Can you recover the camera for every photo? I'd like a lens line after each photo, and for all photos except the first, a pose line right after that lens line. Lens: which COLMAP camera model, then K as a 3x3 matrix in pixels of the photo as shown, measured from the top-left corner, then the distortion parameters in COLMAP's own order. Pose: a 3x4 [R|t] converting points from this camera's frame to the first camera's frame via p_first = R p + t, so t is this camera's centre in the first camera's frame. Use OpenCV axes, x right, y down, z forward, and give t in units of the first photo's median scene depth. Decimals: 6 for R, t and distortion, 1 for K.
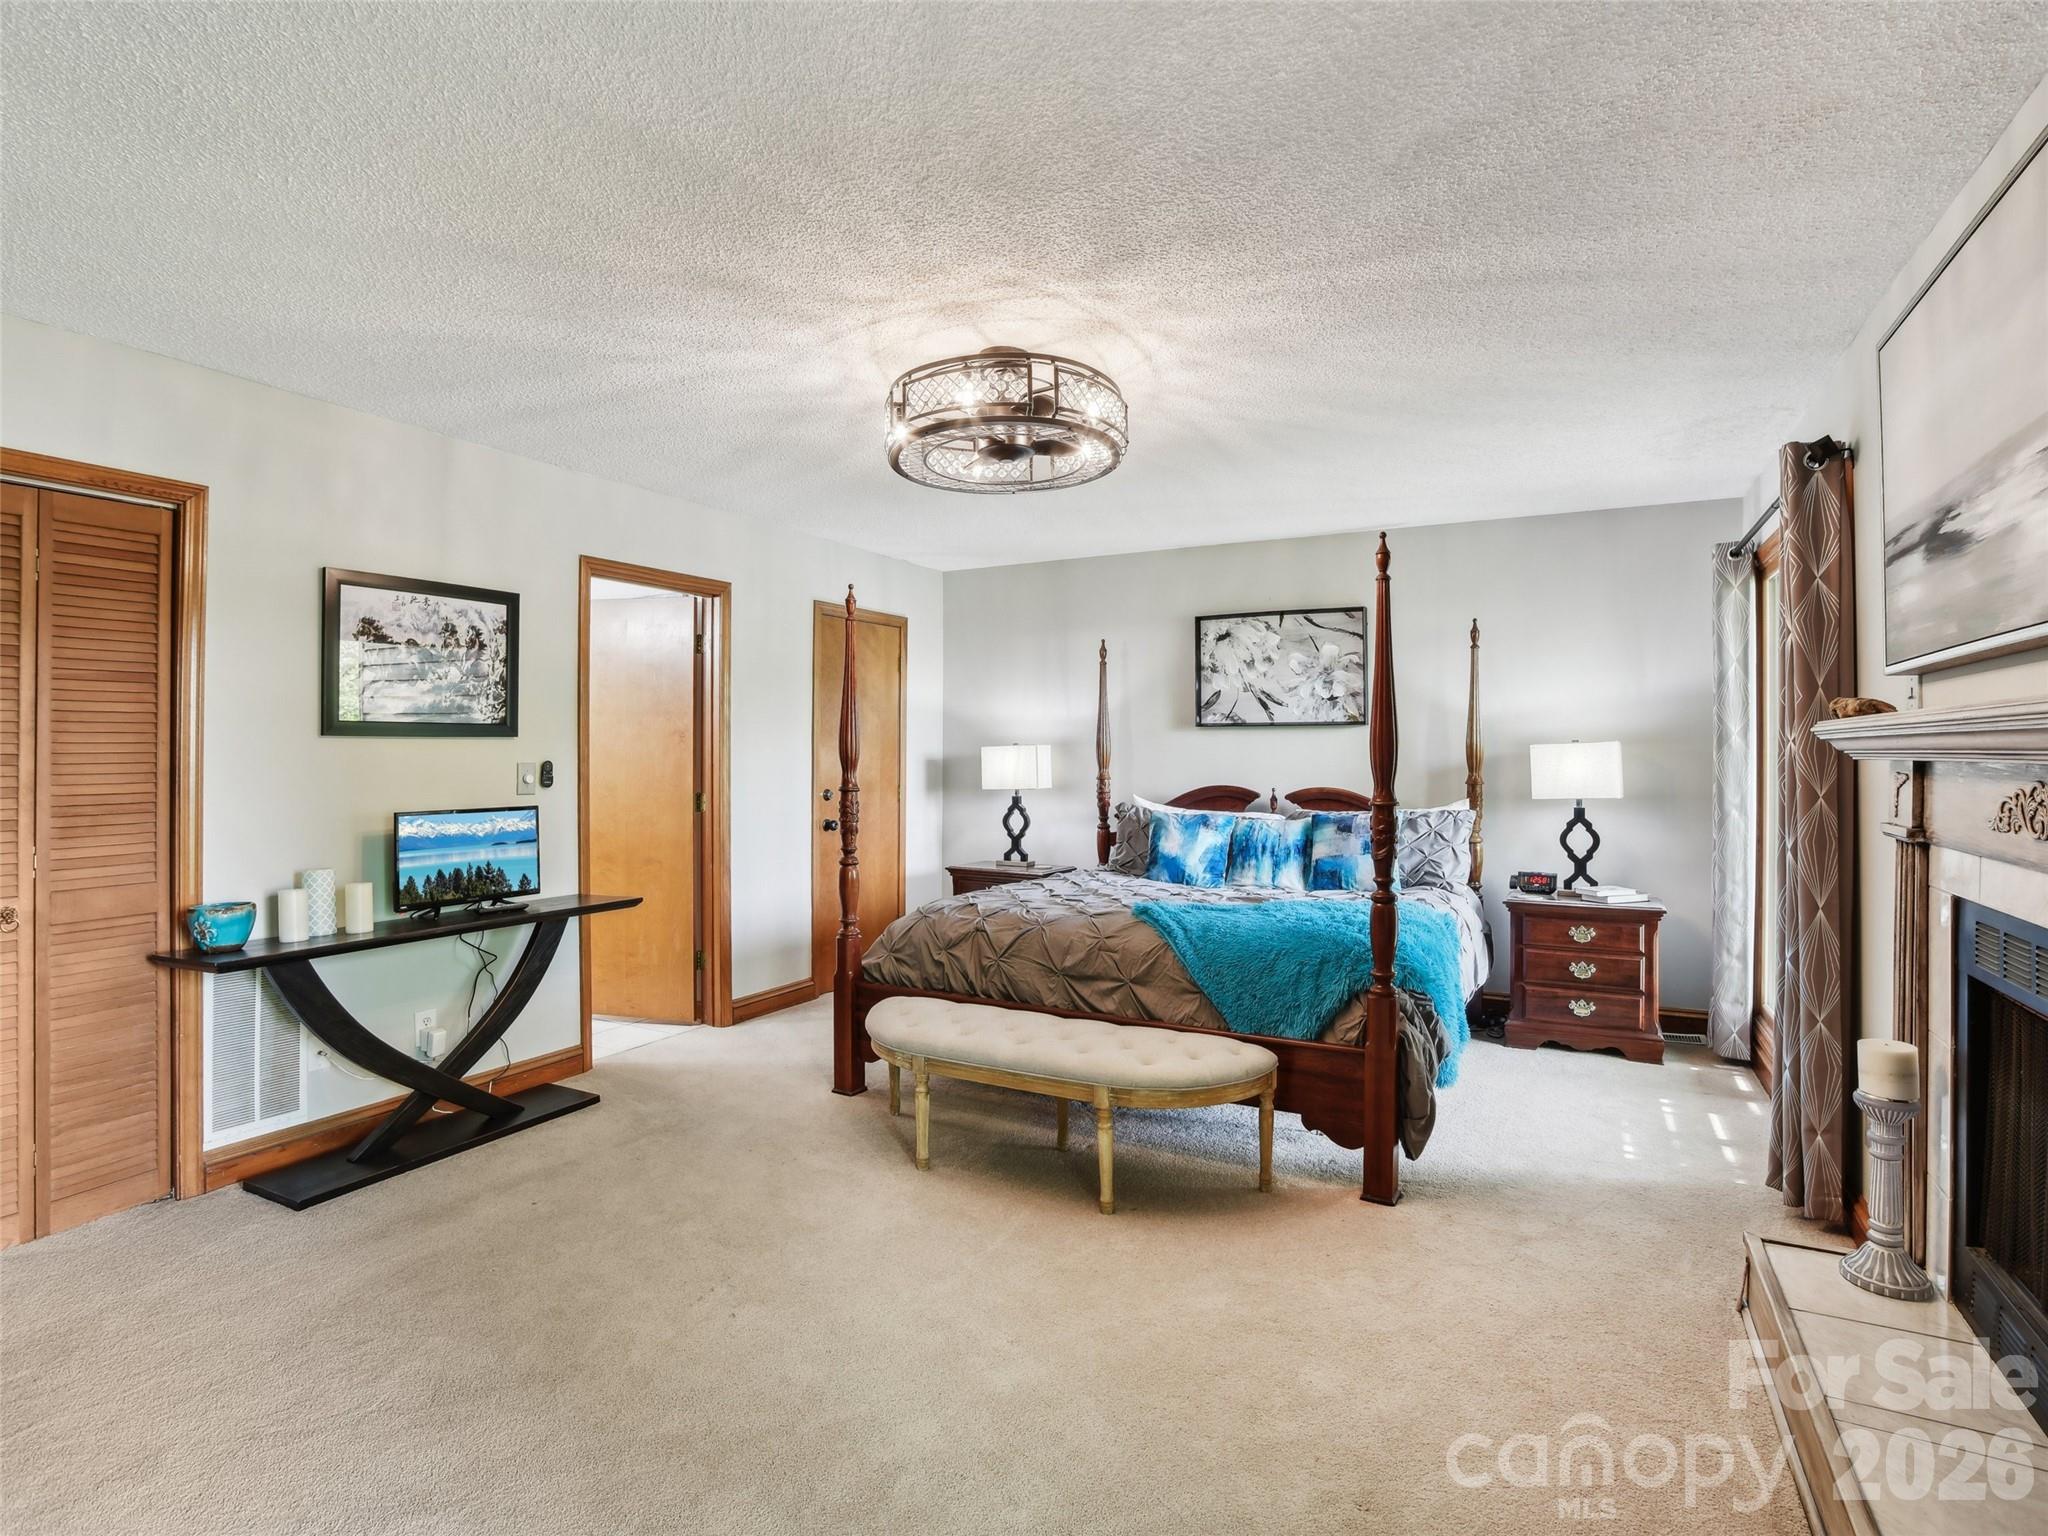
lens RADIAL K [[999.8, 0, 1024.2], [0, 999.8, 737.6], [0, 0, 1]] dist [-0.068945, 0.022858]
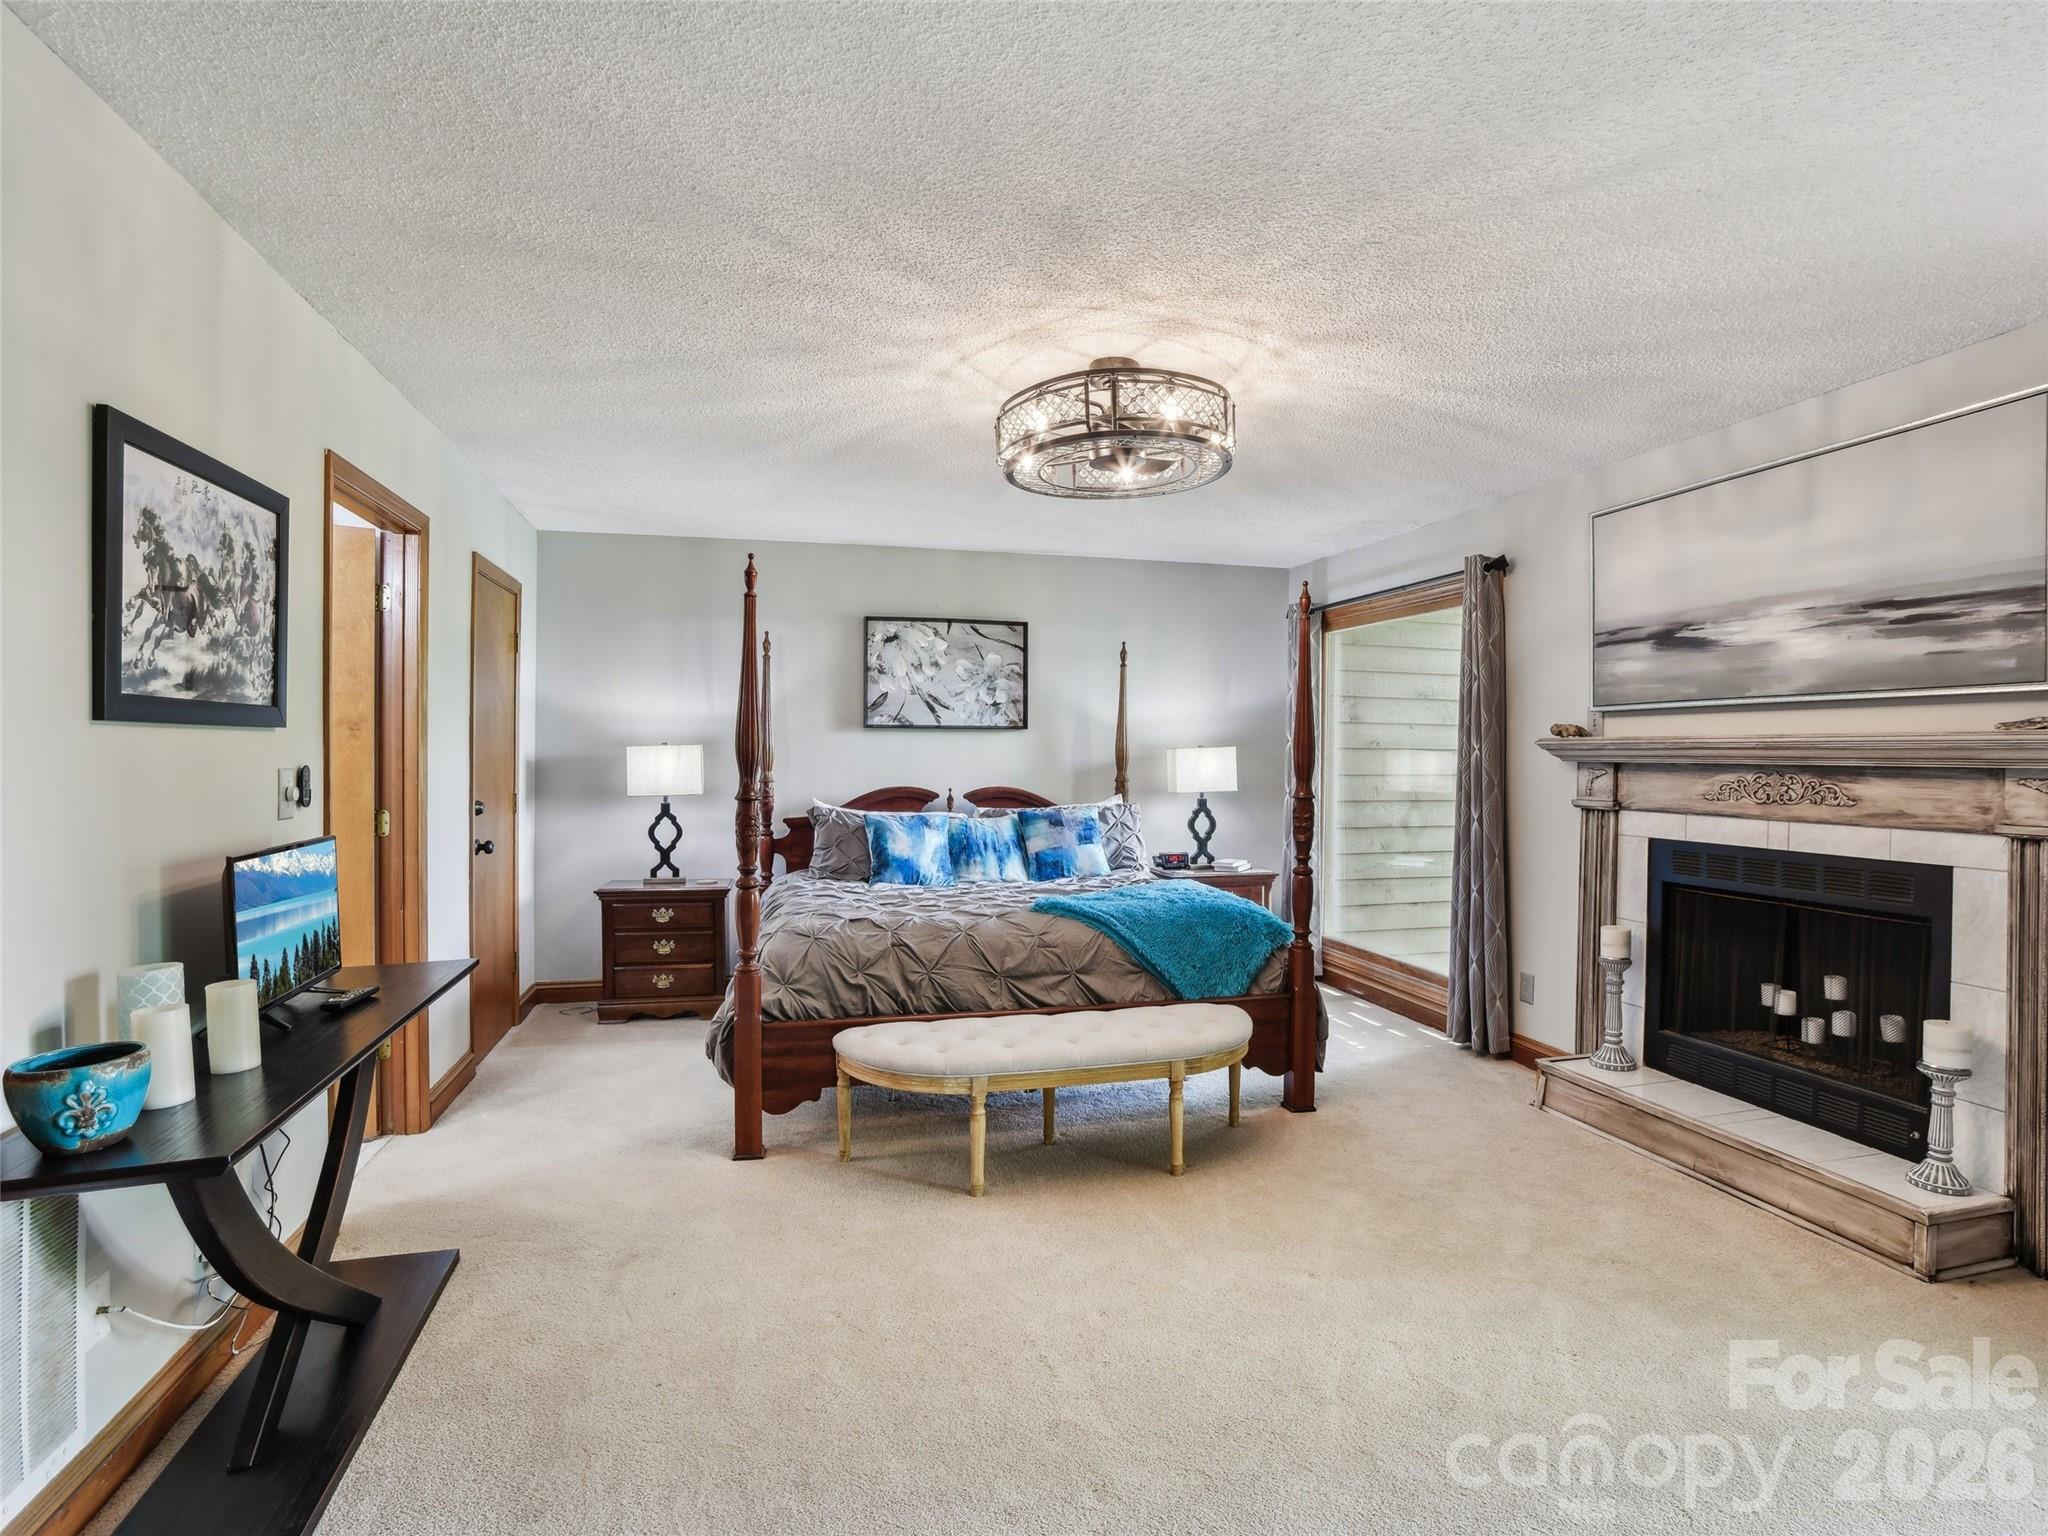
lens RADIAL K [[1030.5, 0, 1026.0], [0, 1030.5, 751.0], [0, 0, 1]] dist [-0.073297, 0.024998]
pose [[0.736880, 0.005421, 0.676002, -0.468425], [-0.014664, 0.999861, 0.007967, 0.002125], [-0.675864, -0.015783, 0.736857, 0.166178]]
